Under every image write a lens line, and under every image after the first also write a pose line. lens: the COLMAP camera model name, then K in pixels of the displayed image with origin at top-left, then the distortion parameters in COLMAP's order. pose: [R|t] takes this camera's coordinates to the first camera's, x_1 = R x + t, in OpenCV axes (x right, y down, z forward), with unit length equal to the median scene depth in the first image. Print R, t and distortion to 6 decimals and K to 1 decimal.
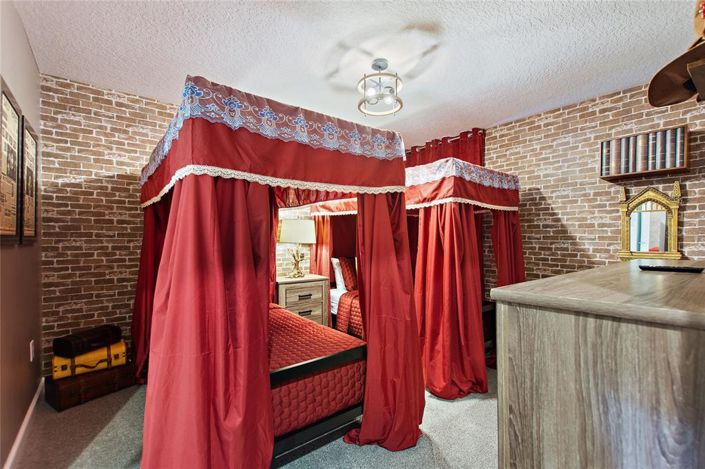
lens RADIAL K [[311.7, 0, 354.5], [0, 311.7, 236.2], [0, 0, 1]] dist [0.000826, 0.000295]
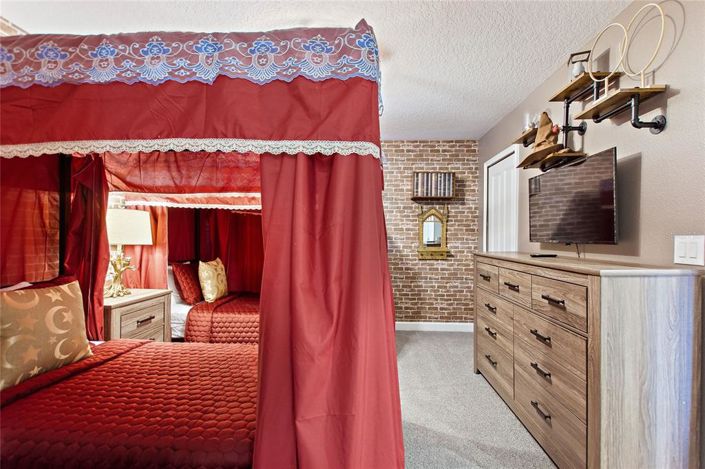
lens RADIAL K [[311.7, 0, 355.9], [0, 311.7, 235.7], [0, 0, 1]] dist [0.000826, 0.000295]
pose [[0.660403, 0.008816, 0.750859, -0.478257], [-0.009550, 0.999949, -0.003341, 0.000277], [-0.750850, -0.004964, 0.660454, 0.237348]]
